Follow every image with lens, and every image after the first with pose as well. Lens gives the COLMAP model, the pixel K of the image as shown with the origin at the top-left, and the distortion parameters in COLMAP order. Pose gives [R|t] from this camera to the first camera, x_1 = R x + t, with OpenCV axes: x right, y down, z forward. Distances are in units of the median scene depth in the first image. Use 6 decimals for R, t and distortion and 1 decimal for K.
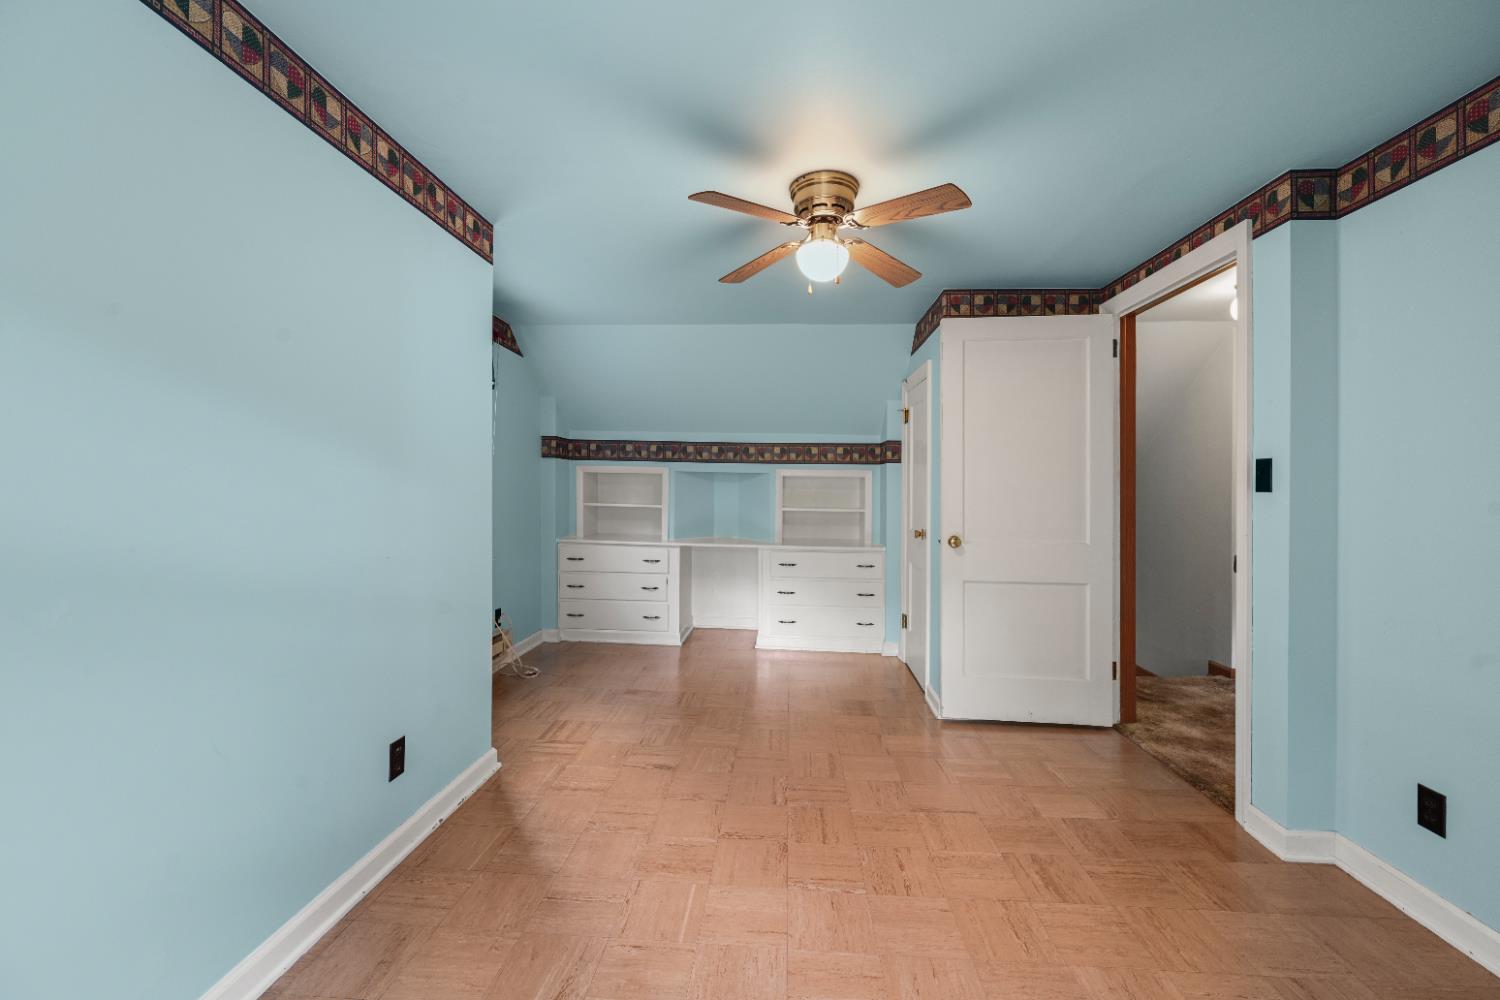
lens RADIAL K [[600.4, 0, 751.9], [0, 600.4, 490.3], [0, 0, 1]] dist [-0.002367, 0.000725]
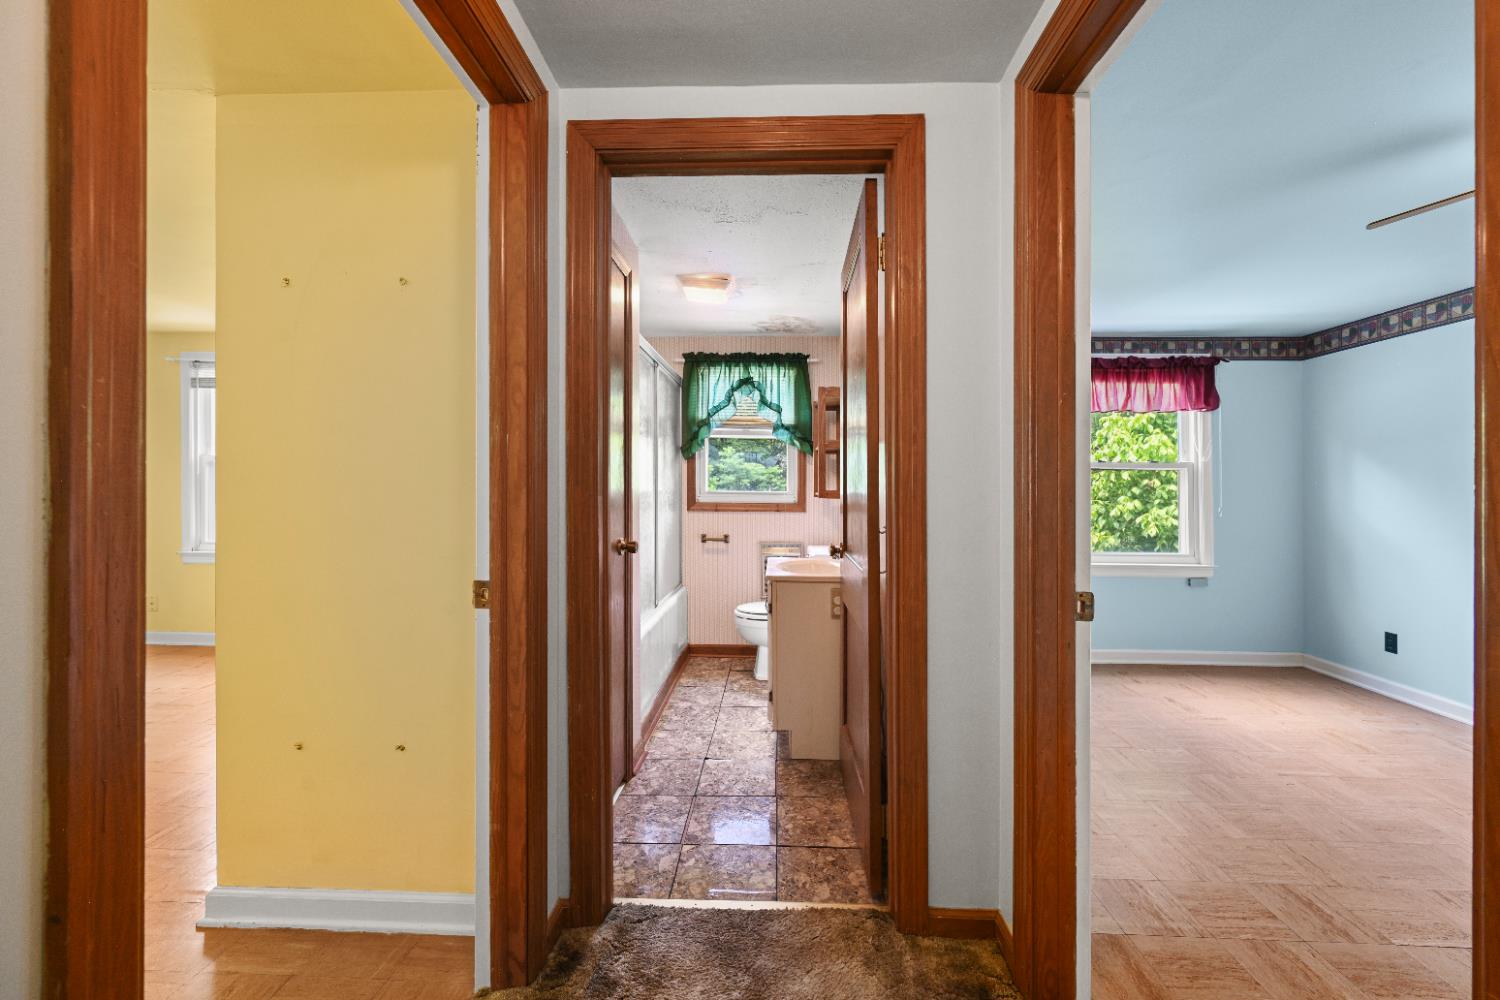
lens RADIAL K [[600.4, 0, 753.4], [0, 600.4, 490.2], [0, 0, 1]] dist [-0.002367, 0.000725]
pose [[-0.999593, -0.018932, -0.021342, 1.209573], [-0.019102, 0.999787, 0.007774, 0.004334], [0.021190, 0.008178, -0.999742, 1.650444]]
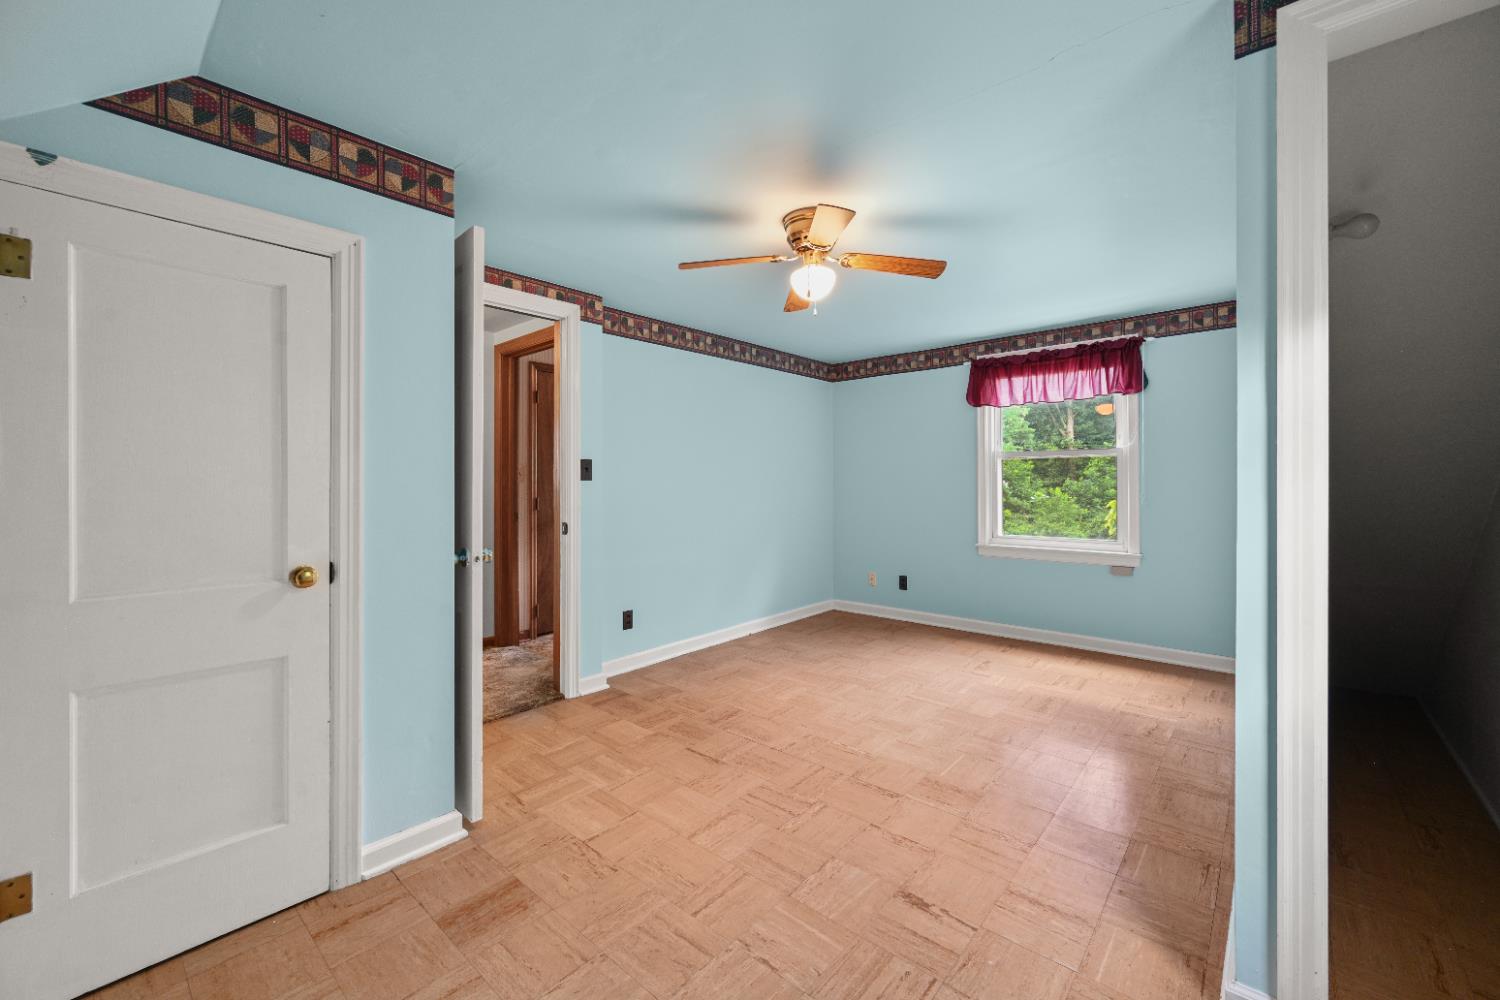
lens RADIAL K [[600.4, 0, 750.5], [0, 600.4, 485.5], [0, 0, 1]] dist [-0.002367, 0.000725]
pose [[-0.789201, -0.014029, 0.613974, -0.484350], [-0.000356, 0.999749, 0.022386, -0.020342], [-0.614134, 0.017448, -0.789009, 1.947008]]
